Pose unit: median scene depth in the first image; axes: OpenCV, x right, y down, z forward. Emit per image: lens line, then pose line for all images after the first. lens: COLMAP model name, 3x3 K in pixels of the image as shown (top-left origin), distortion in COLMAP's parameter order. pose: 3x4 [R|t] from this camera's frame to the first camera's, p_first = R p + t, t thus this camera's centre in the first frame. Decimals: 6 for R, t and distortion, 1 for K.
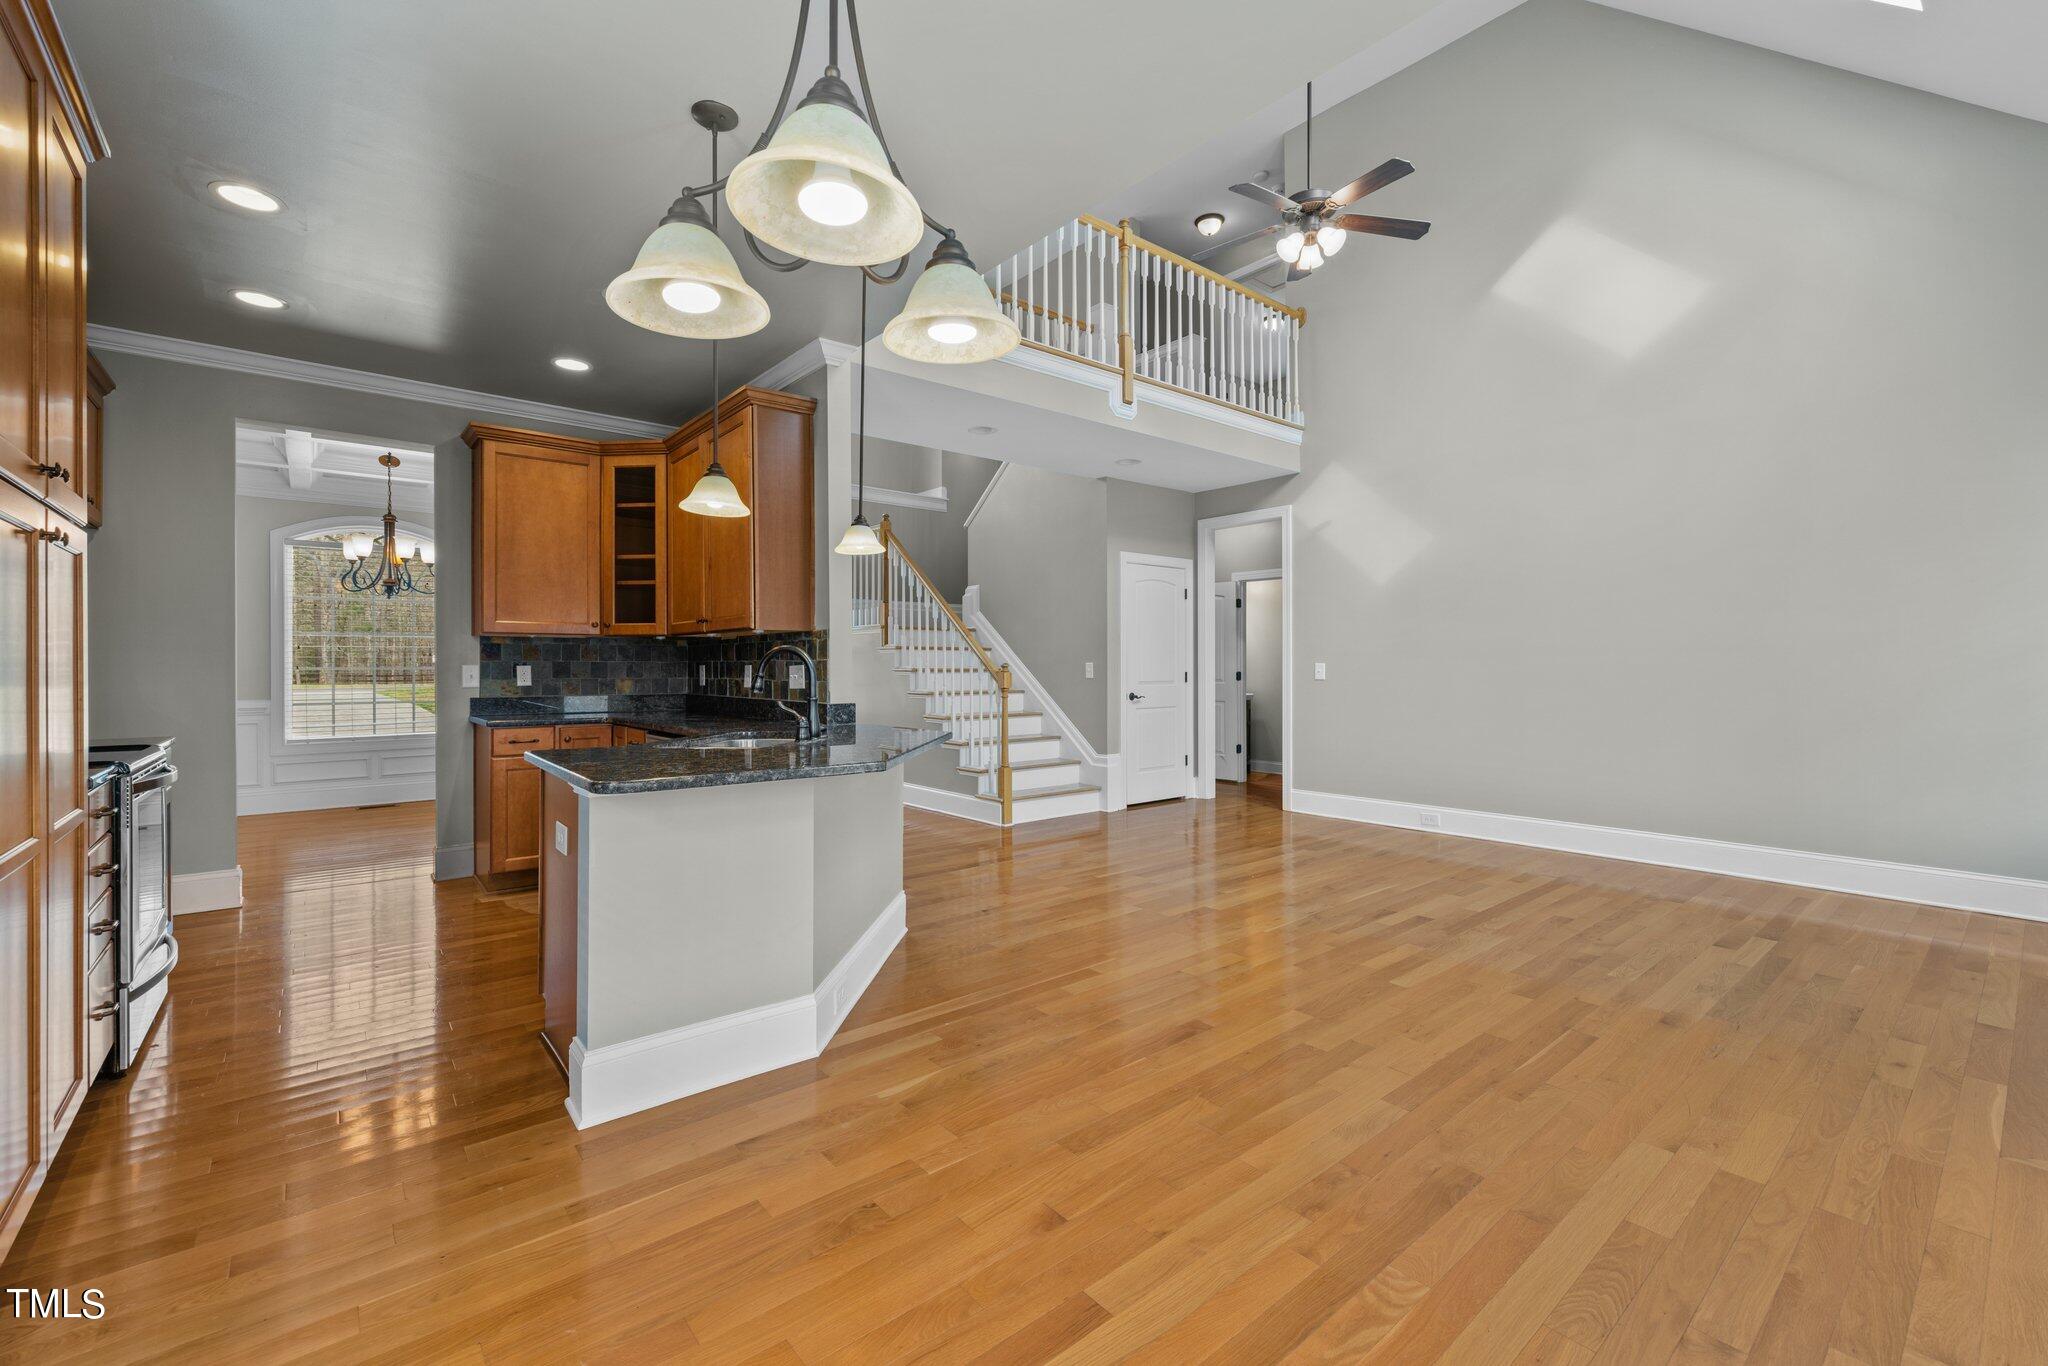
lens RADIAL K [[873.0, 0, 1020.0], [0, 873.0, 661.0], [0, 0, 1]] dist [-0.000625, 0.000060]
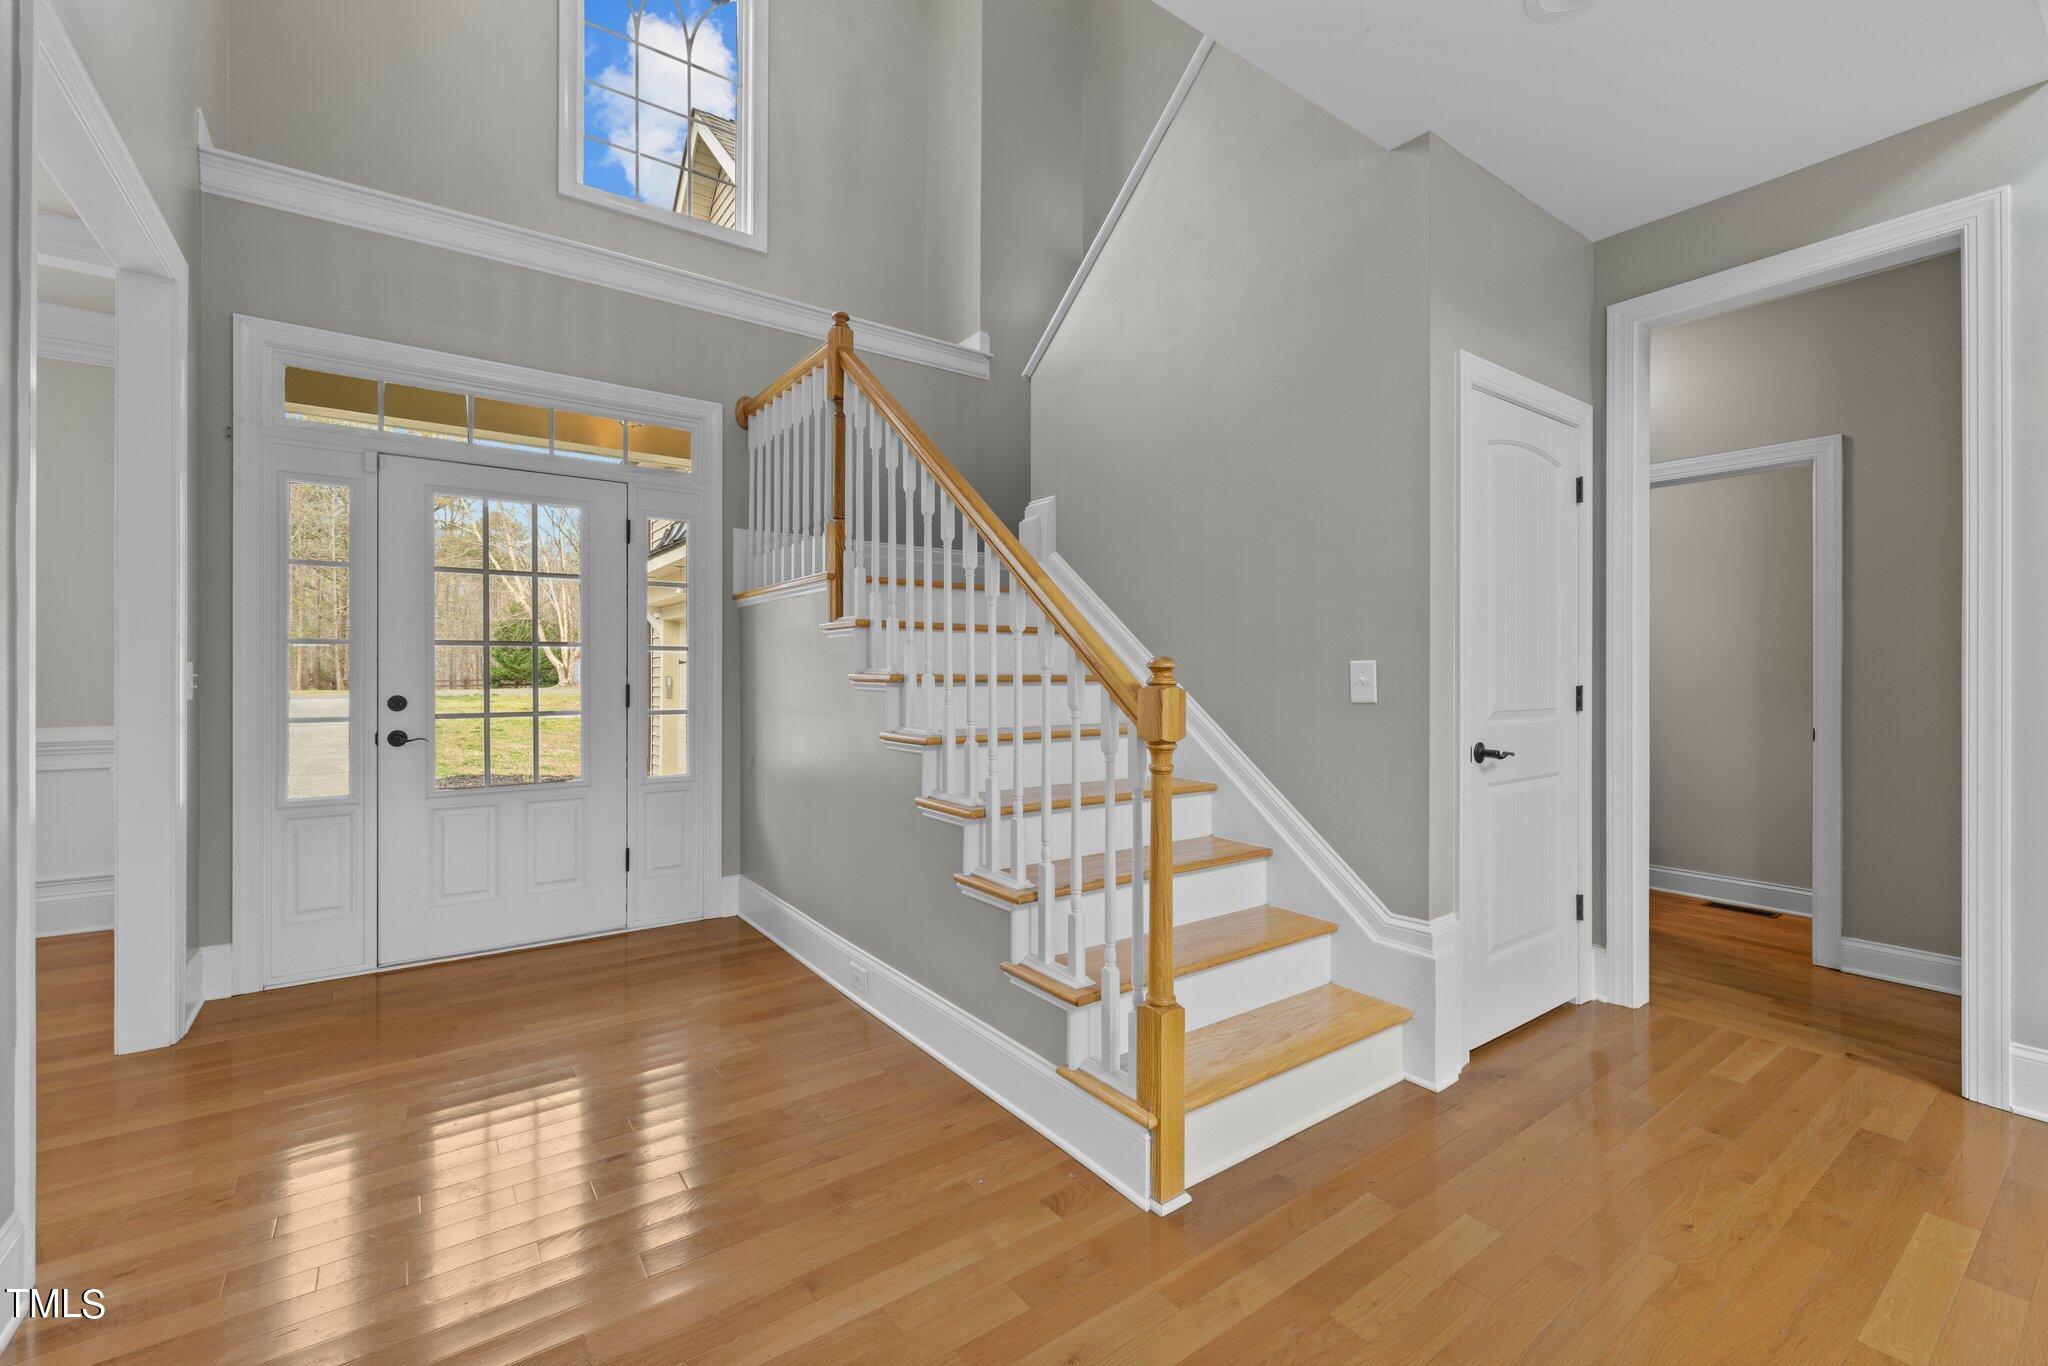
lens RADIAL K [[873.0, 0, 1020.0], [0, 873.0, 661.0], [0, 0, 1]] dist [-0.000625, 0.000060]
pose [[0.998126, 0.002500, -0.061148, -0.042658], [-0.003142, 0.999941, -0.010417, 0.006562], [0.061119, 0.010590, 0.998074, 0.622464]]
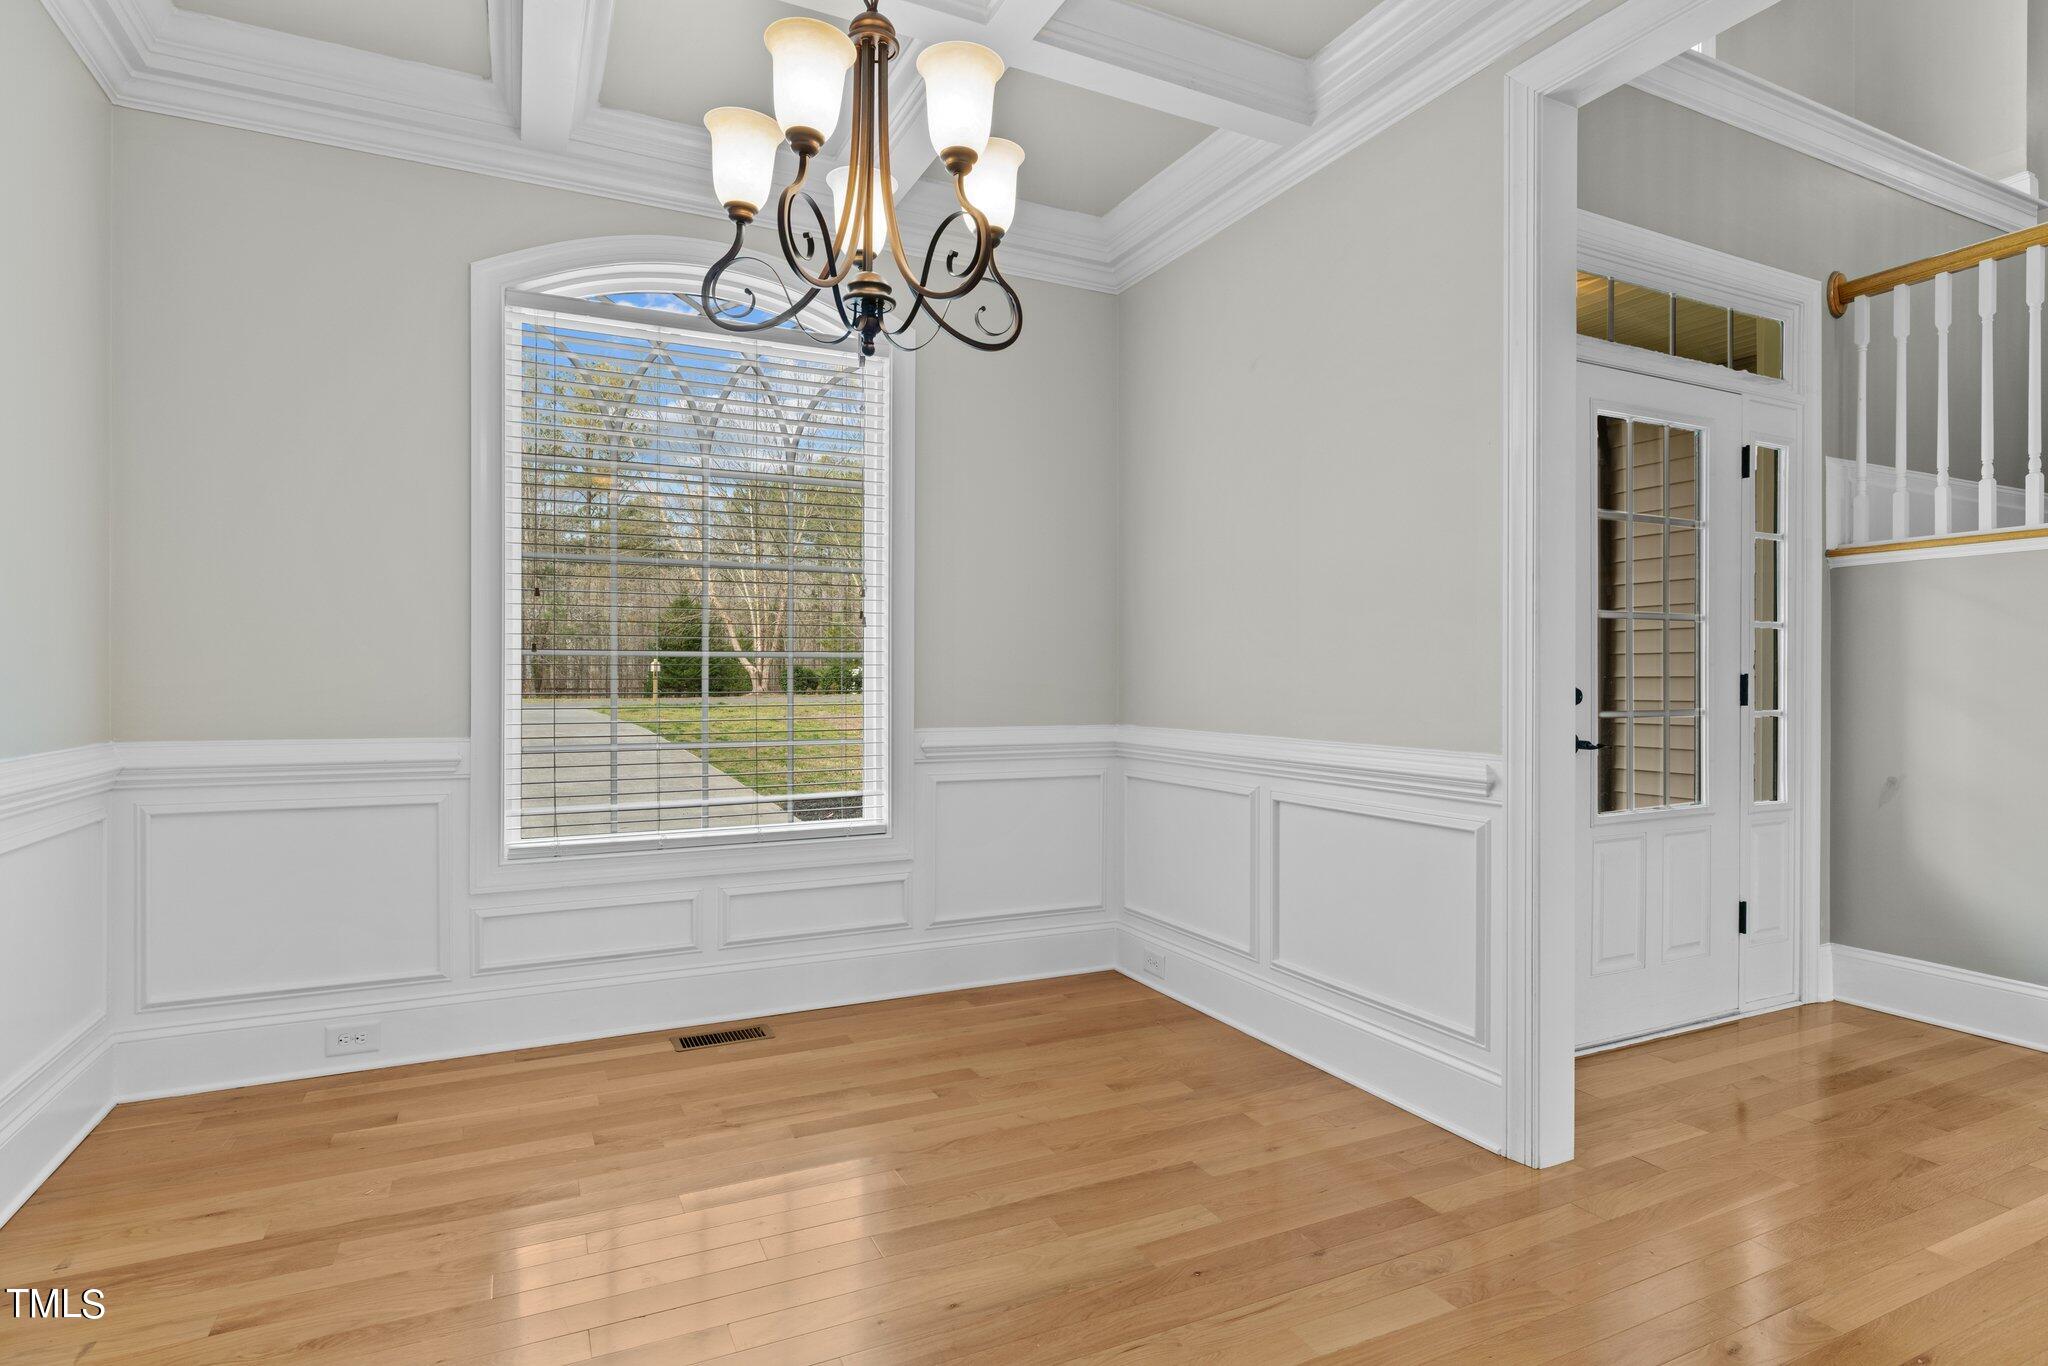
lens RADIAL K [[1104.5, 0, 1063.8], [0, 1104.5, 679.4], [0, 0, 1]] dist [0.001238, 0.000089]
pose [[0.974329, 0.005311, -0.225065, -0.506792], [-0.004910, 0.999985, 0.002343, 0.017829], [0.225074, -0.001178, 0.974341, 0.597922]]
